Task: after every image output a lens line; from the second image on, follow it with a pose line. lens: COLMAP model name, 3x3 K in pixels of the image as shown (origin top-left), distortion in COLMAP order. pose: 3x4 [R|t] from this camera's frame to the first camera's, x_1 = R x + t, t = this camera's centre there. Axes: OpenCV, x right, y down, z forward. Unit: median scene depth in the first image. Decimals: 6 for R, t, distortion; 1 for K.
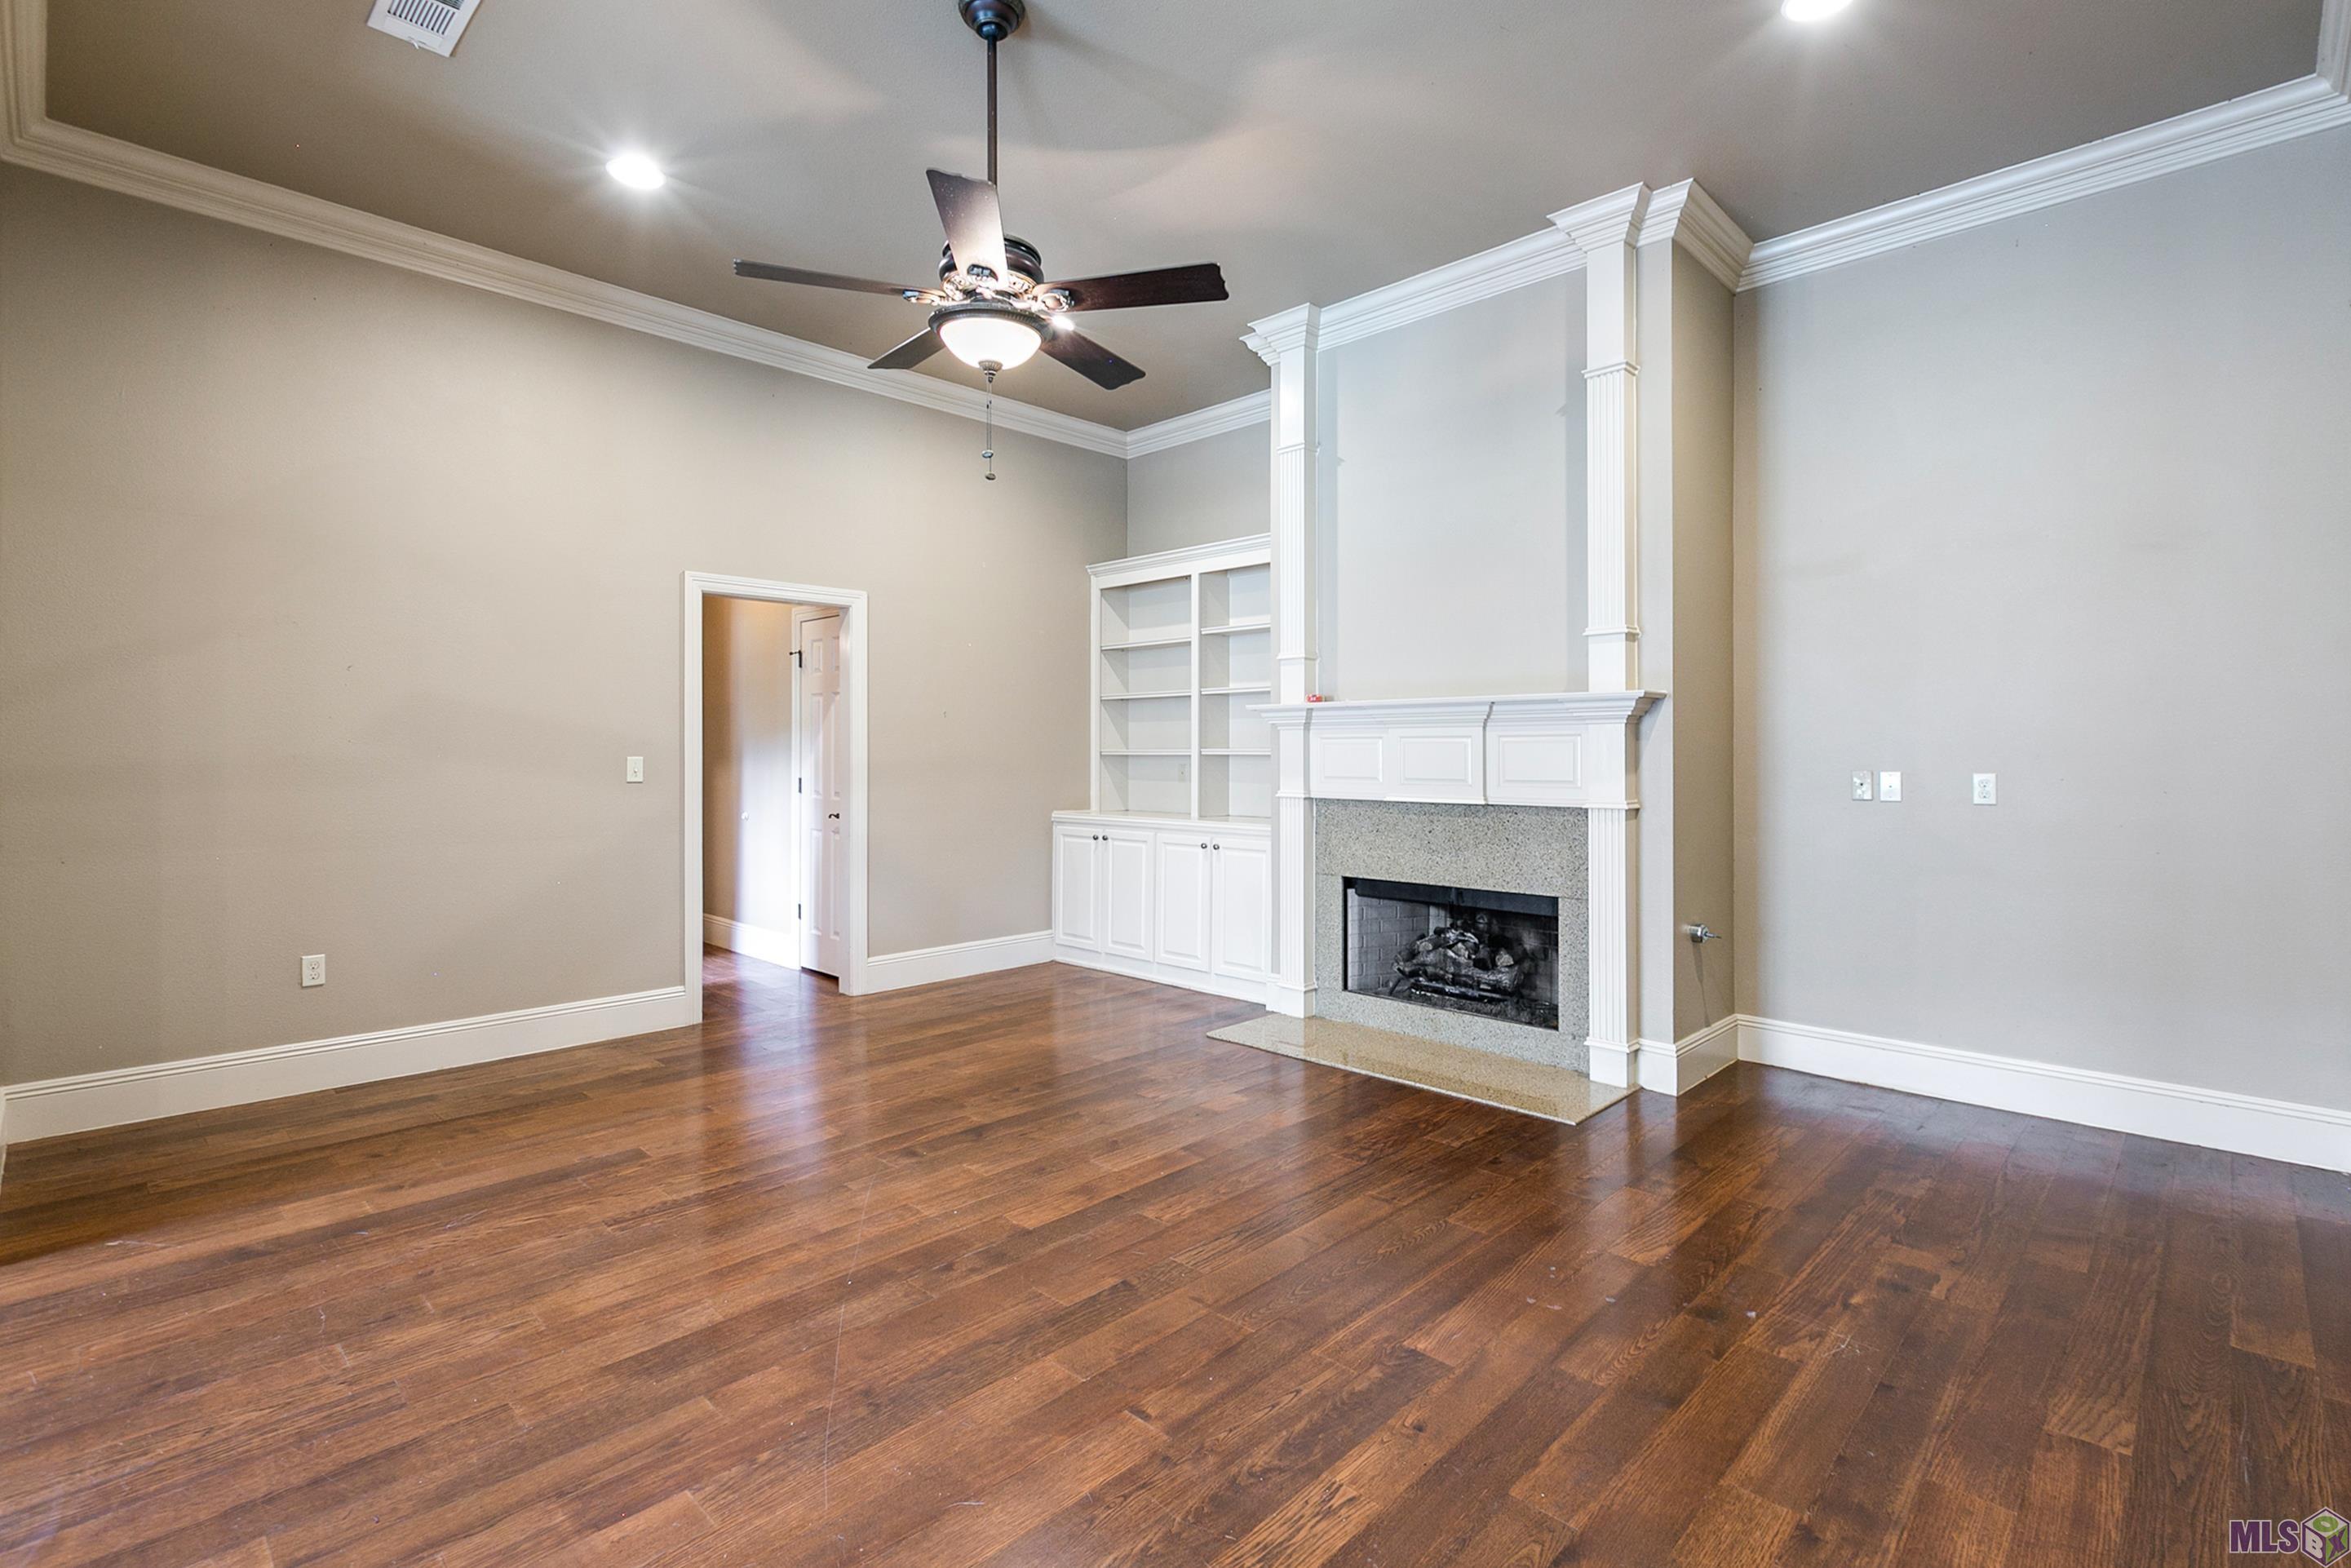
lens RADIAL K [[1080.9, 0, 1163.5], [0, 1080.9, 743.2], [0, 0, 1]] dist [0.001784, -0.002839]
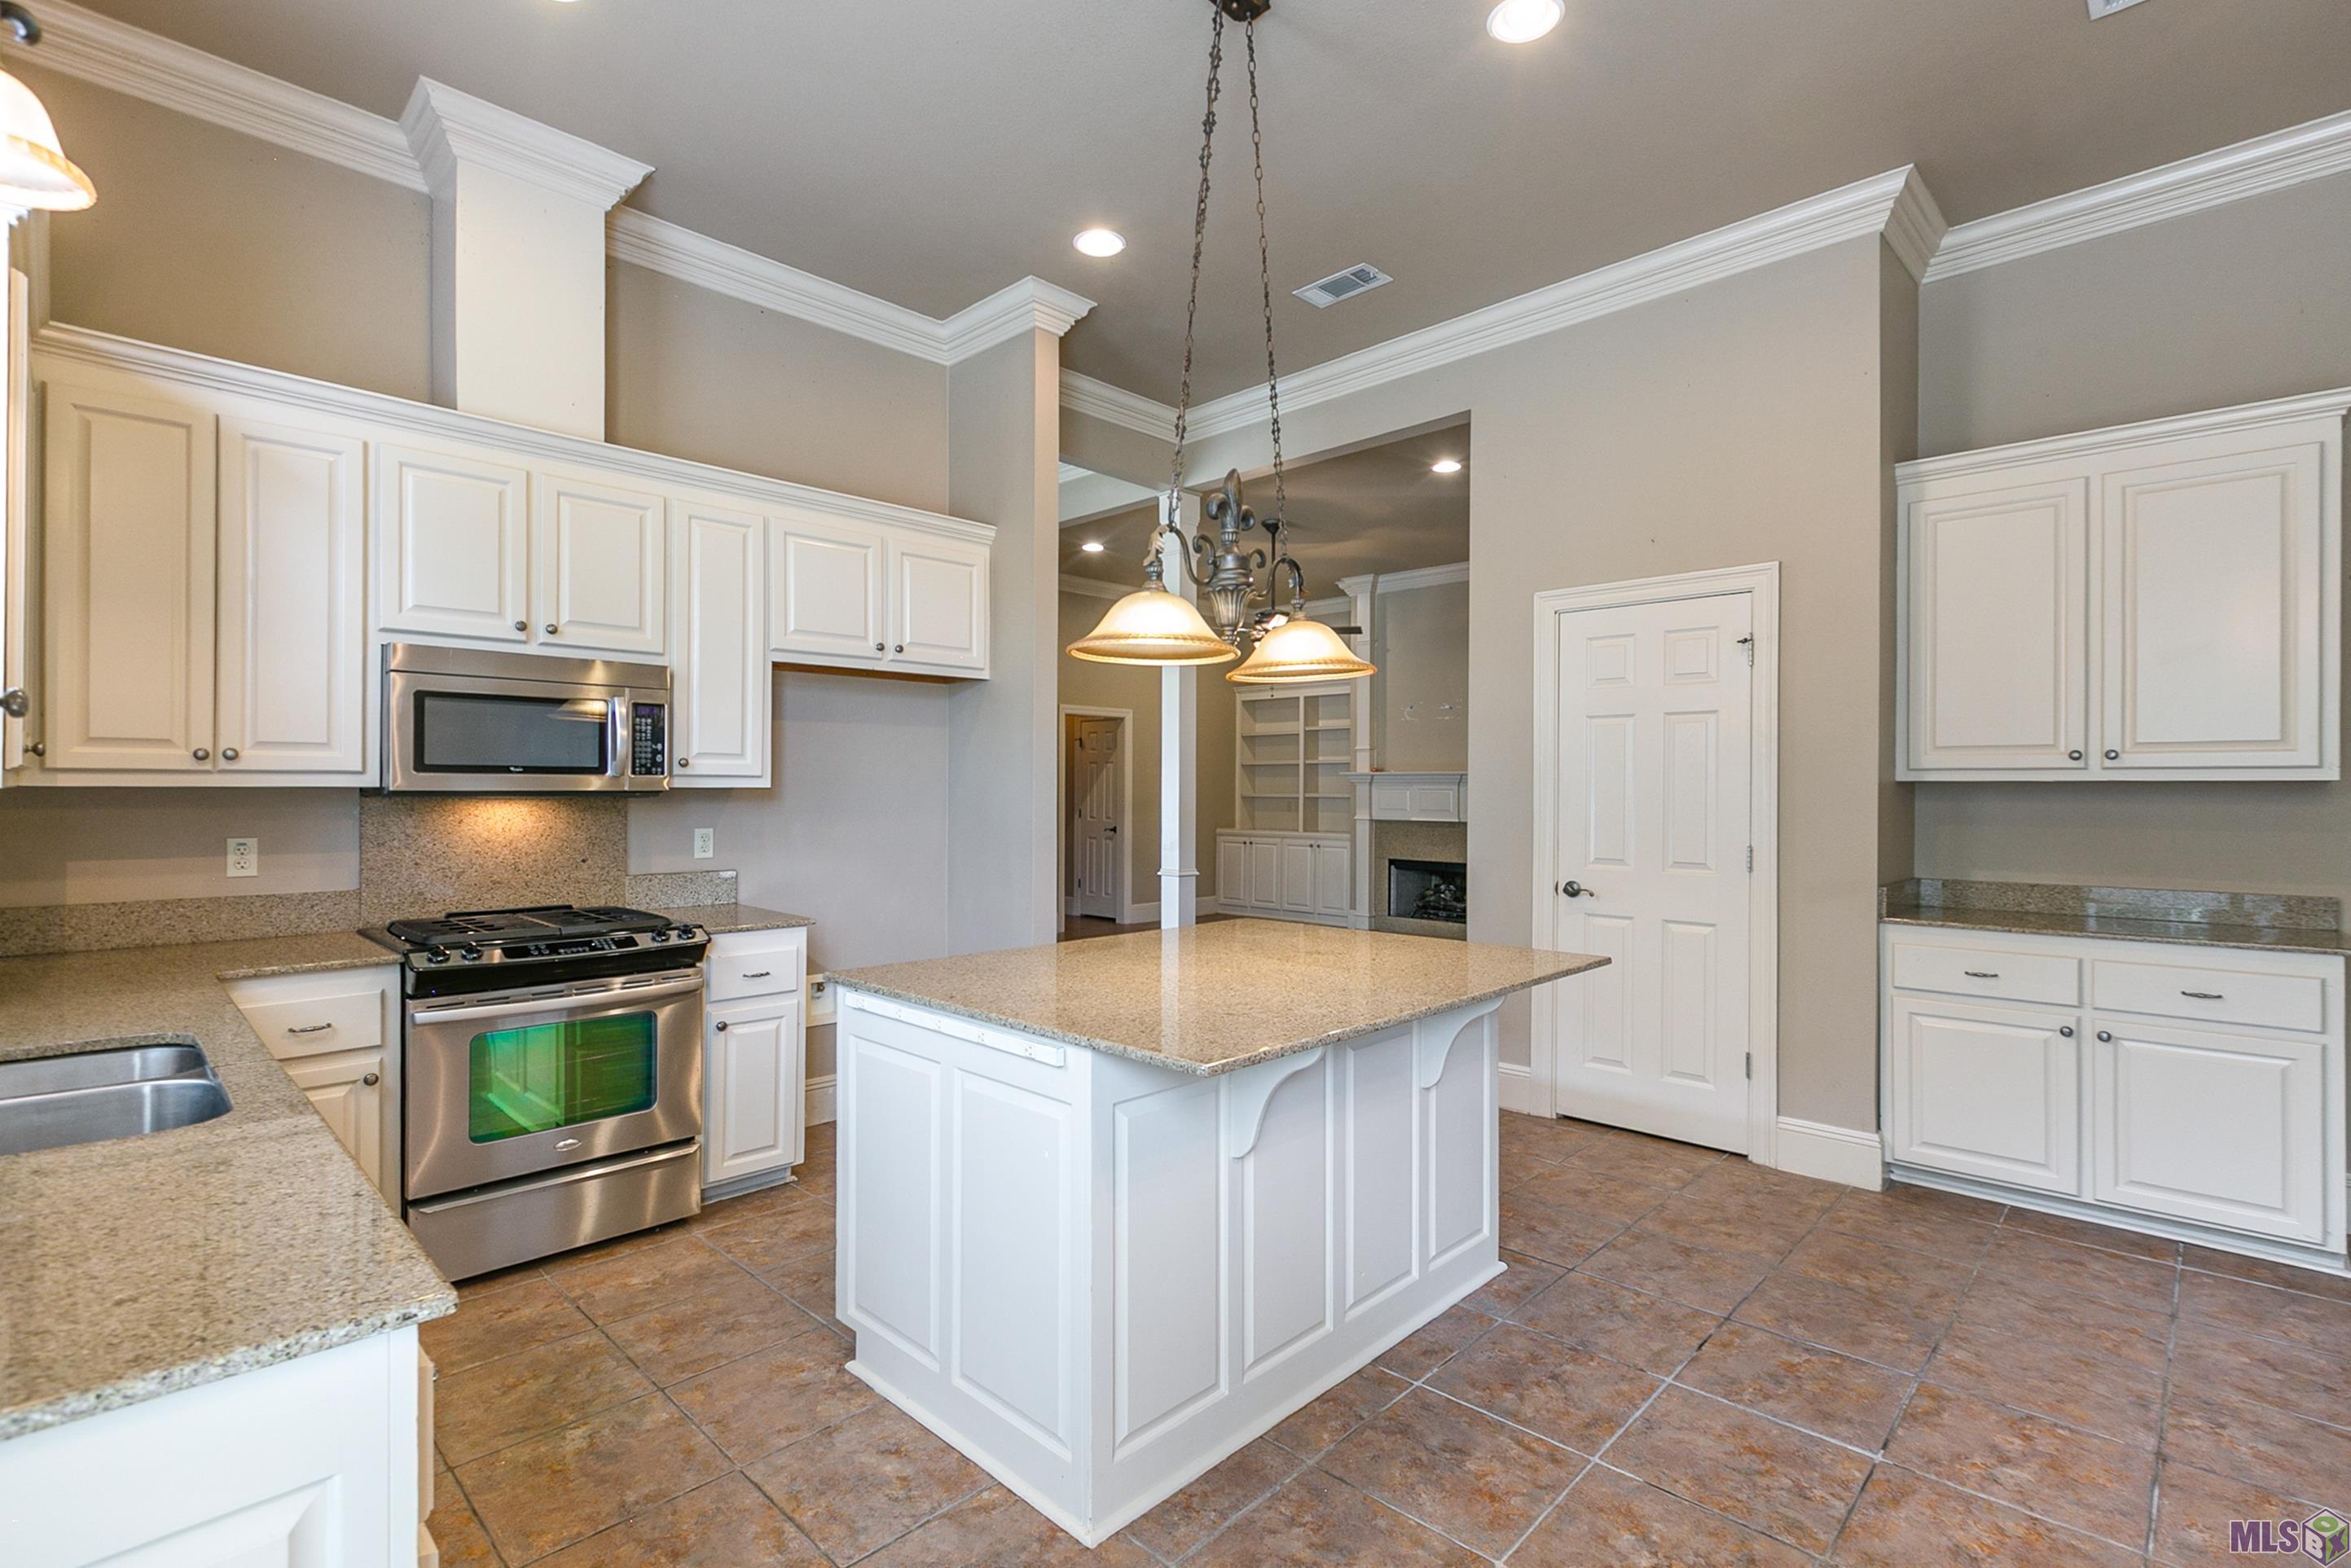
lens RADIAL K [[1080.8, 0, 1150.8], [0, 1080.8, 784.5], [0, 0, 1]] dist [0.001784, -0.002839]
pose [[0.999990, 0.002835, -0.003537, -0.269960], [-0.002815, 0.999979, 0.005766, -0.025050], [0.003553, -0.005756, 0.999977, -1.011468]]
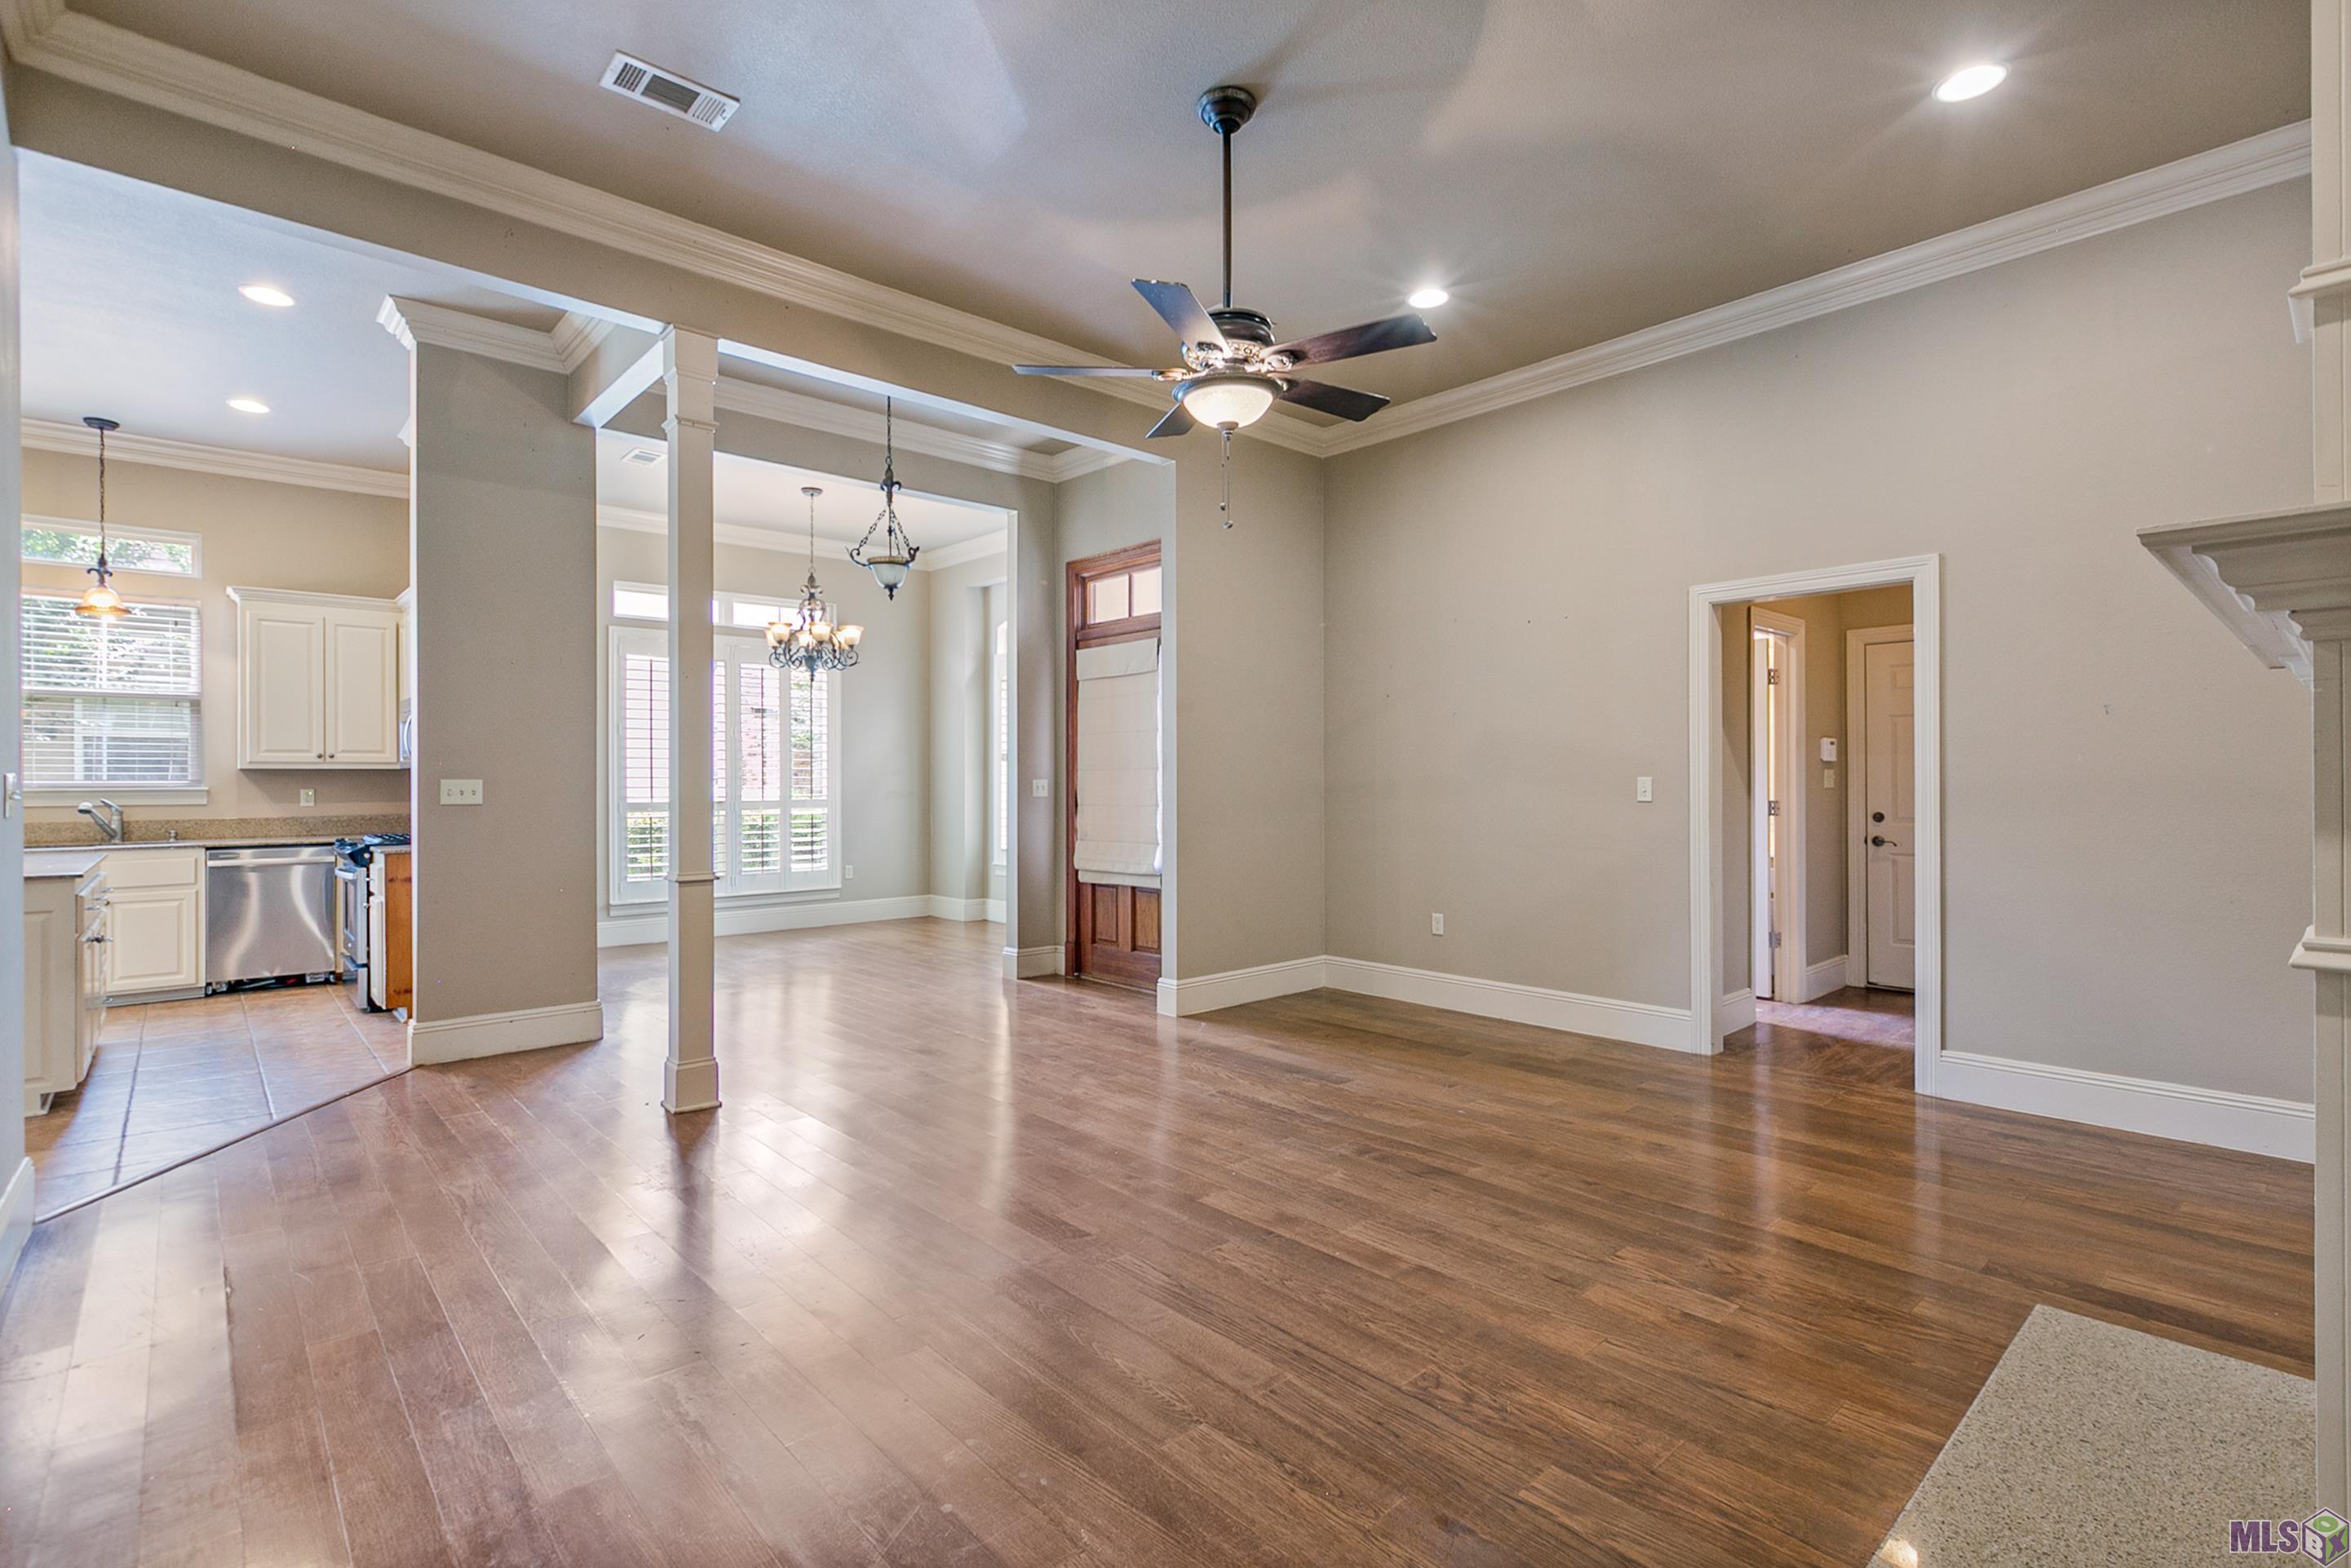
lens RADIAL K [[1080.9, 0, 1170.0], [0, 1080.9, 777.6], [0, 0, 1]] dist [0.001784, -0.002839]
pose [[-0.058022, -0.001395, -0.998314, 0.554061], [0.013431, 0.999907, -0.002178, 0.008614], [0.998225, -0.013535, -0.057998, 0.581272]]
